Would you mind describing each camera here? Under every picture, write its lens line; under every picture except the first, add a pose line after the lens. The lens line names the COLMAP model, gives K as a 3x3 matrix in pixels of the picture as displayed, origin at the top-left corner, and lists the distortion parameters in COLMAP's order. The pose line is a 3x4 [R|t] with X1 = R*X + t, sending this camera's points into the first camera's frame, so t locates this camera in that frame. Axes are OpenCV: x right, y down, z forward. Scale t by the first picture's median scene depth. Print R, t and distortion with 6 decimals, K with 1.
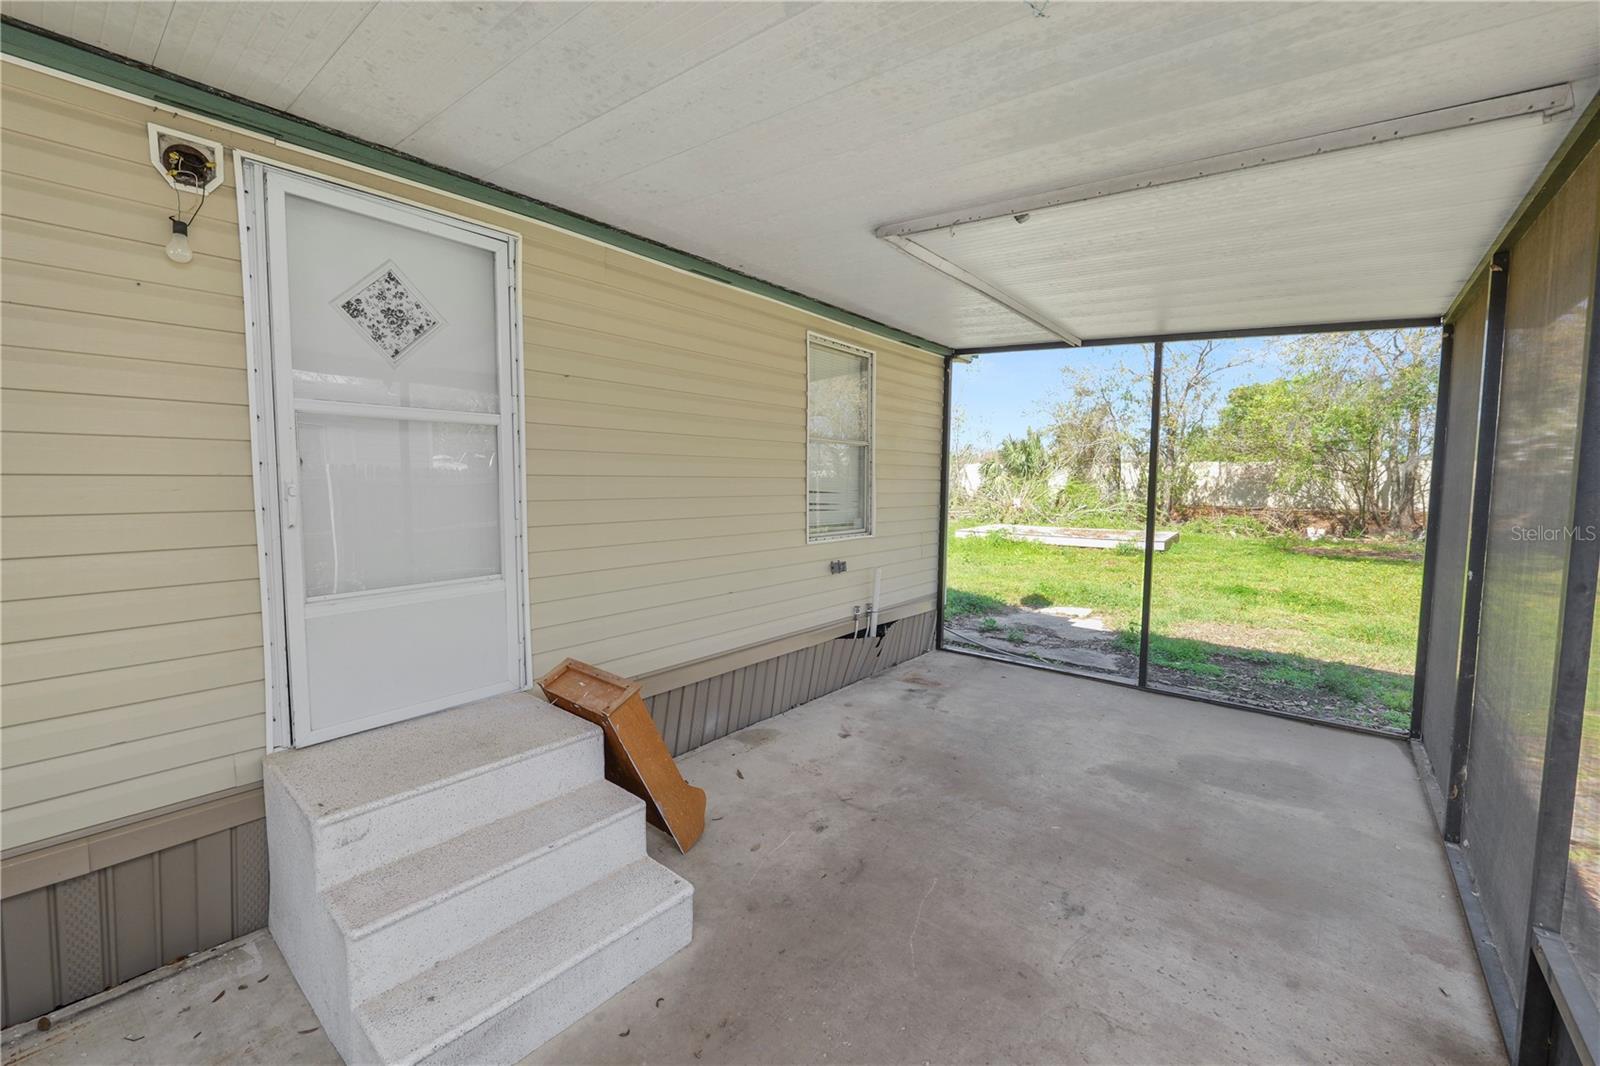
lens RADIAL K [[650.8, 0, 811.4], [0, 650.8, 523.9], [0, 0, 1]] dist [-0.009452, -0.000244]
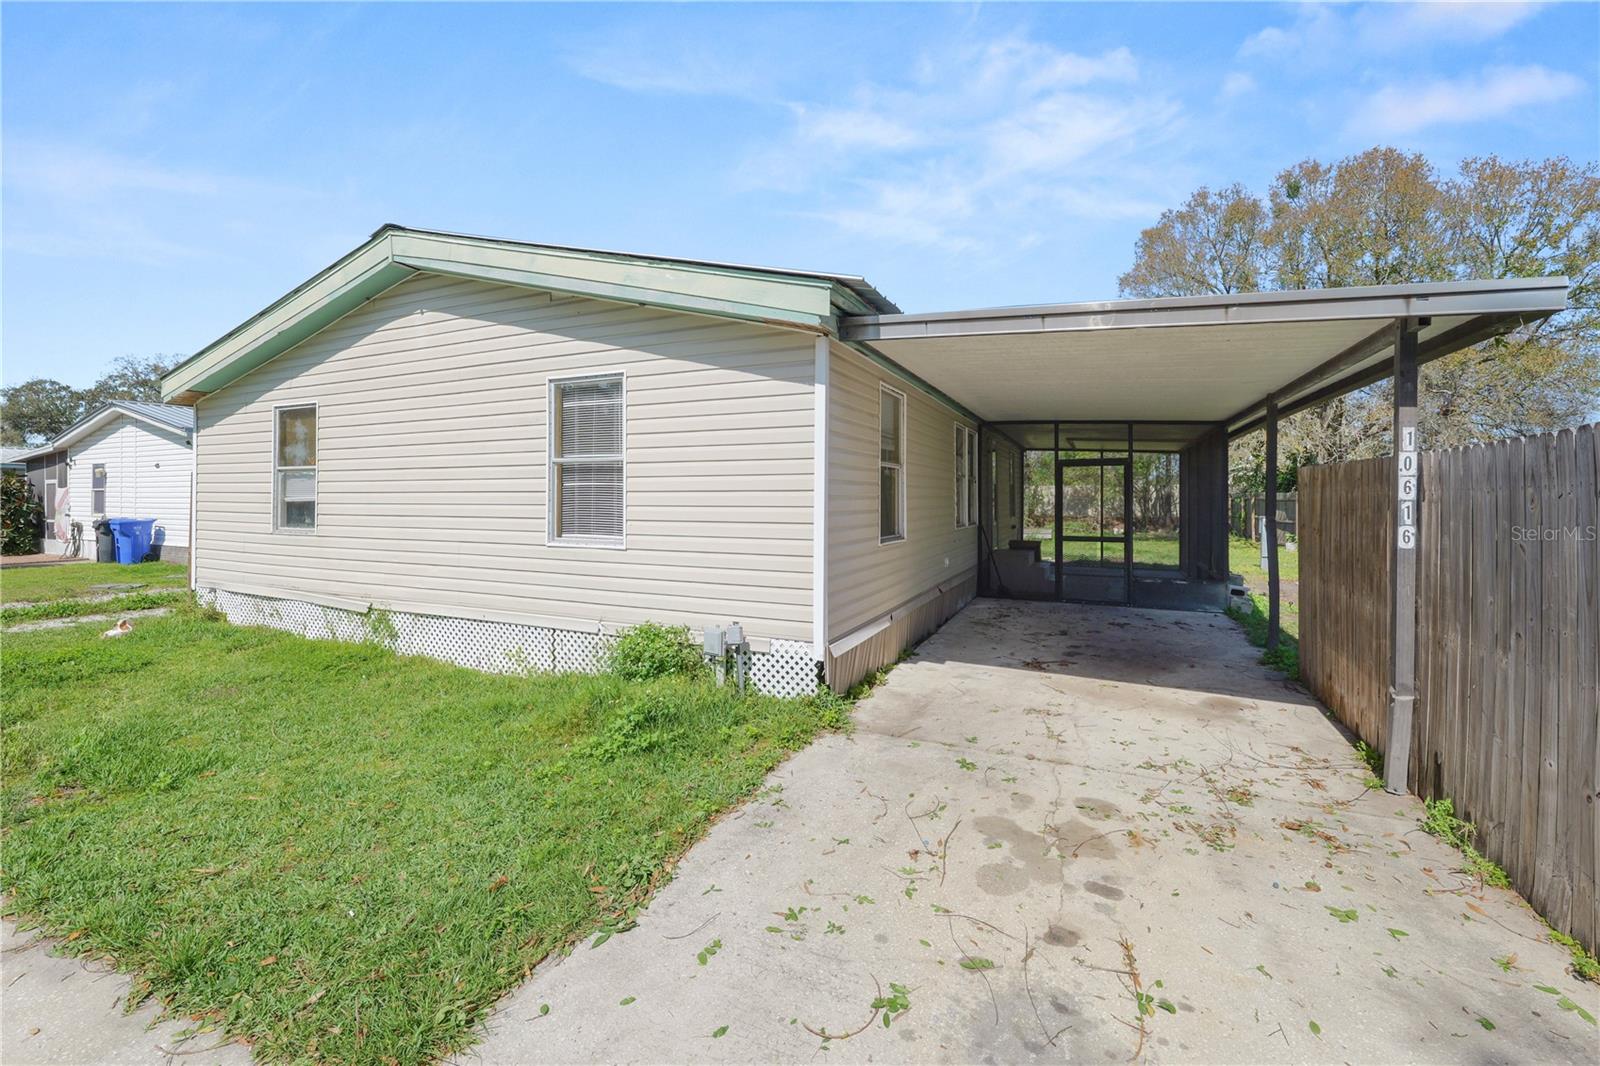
lens RADIAL K [[650.8, 0, 798.7], [0, 650.8, 497.3], [0, 0, 1]] dist [-0.009452, -0.000244]
pose [[0.972923, -0.008180, 0.230983, -0.323356], [0.024770, 0.997308, -0.069013, 0.020588], [-0.229796, 0.072865, 0.970507, -0.337168]]
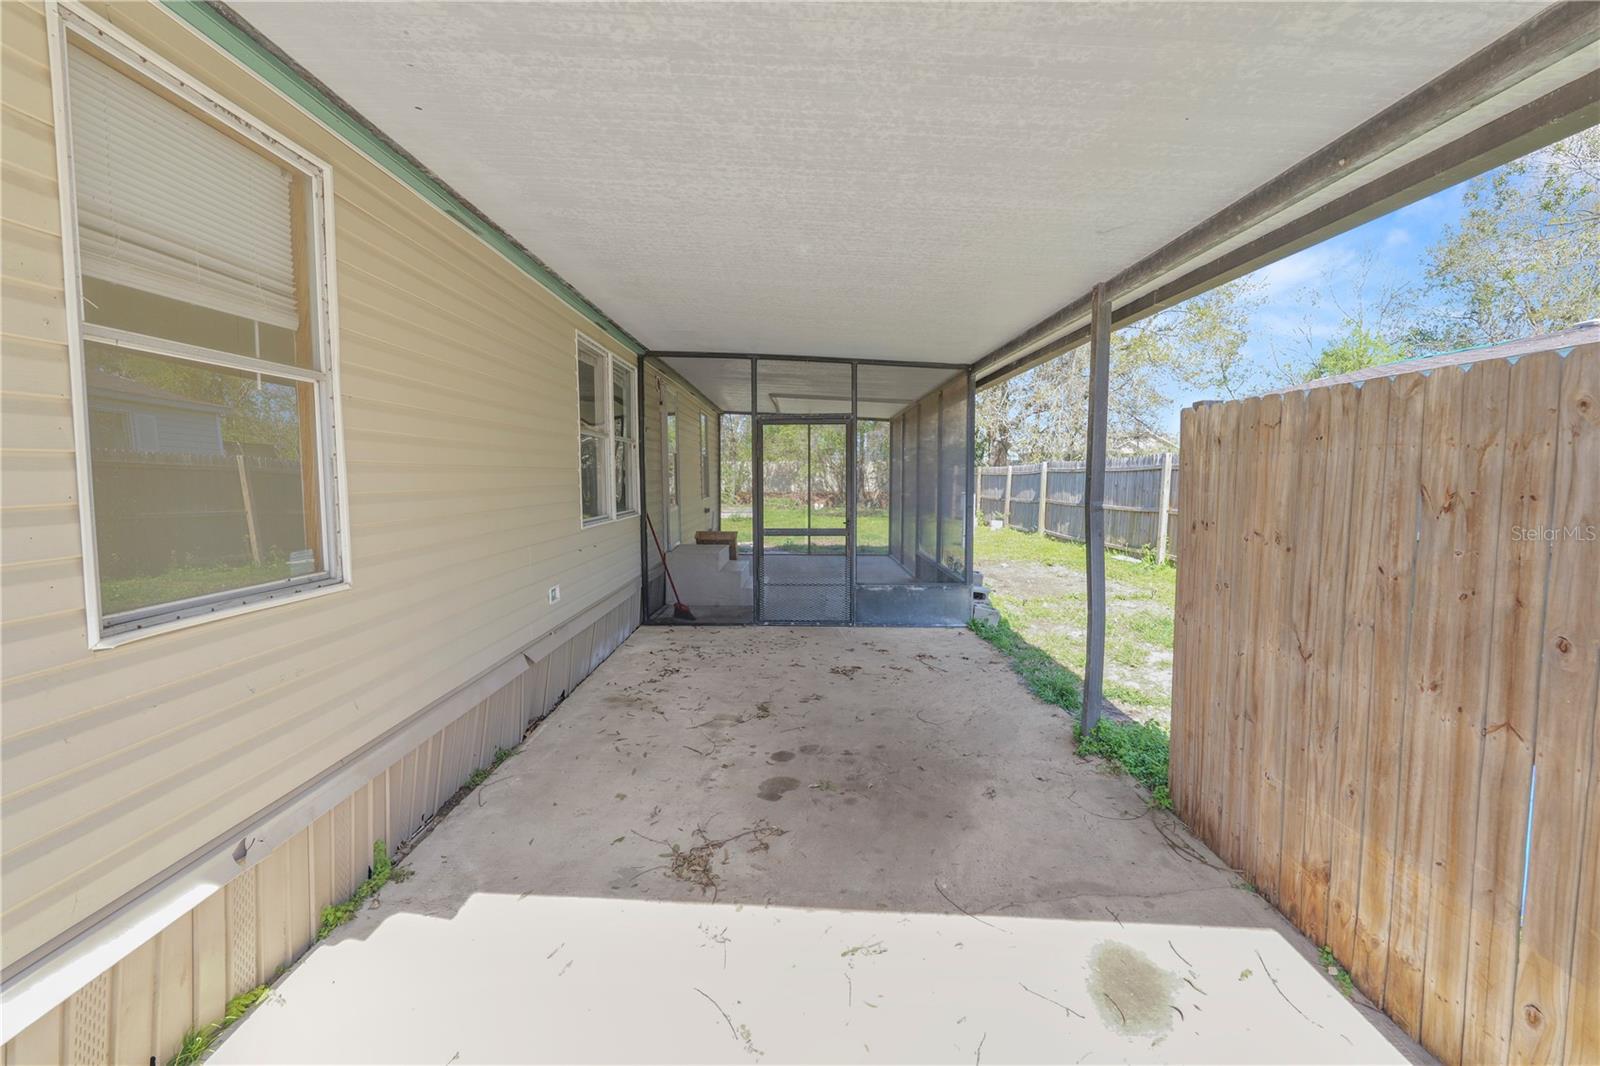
lens RADIAL K [[650.8, 0, 794.7], [0, 650.8, 506.7], [0, 0, 1]] dist [-0.009452, -0.000244]
pose [[0.790446, -0.040584, 0.611186, -0.208063], [0.052670, 0.998610, -0.001808, 0.011418], [-0.610263, 0.033620, 0.791485, -0.180028]]
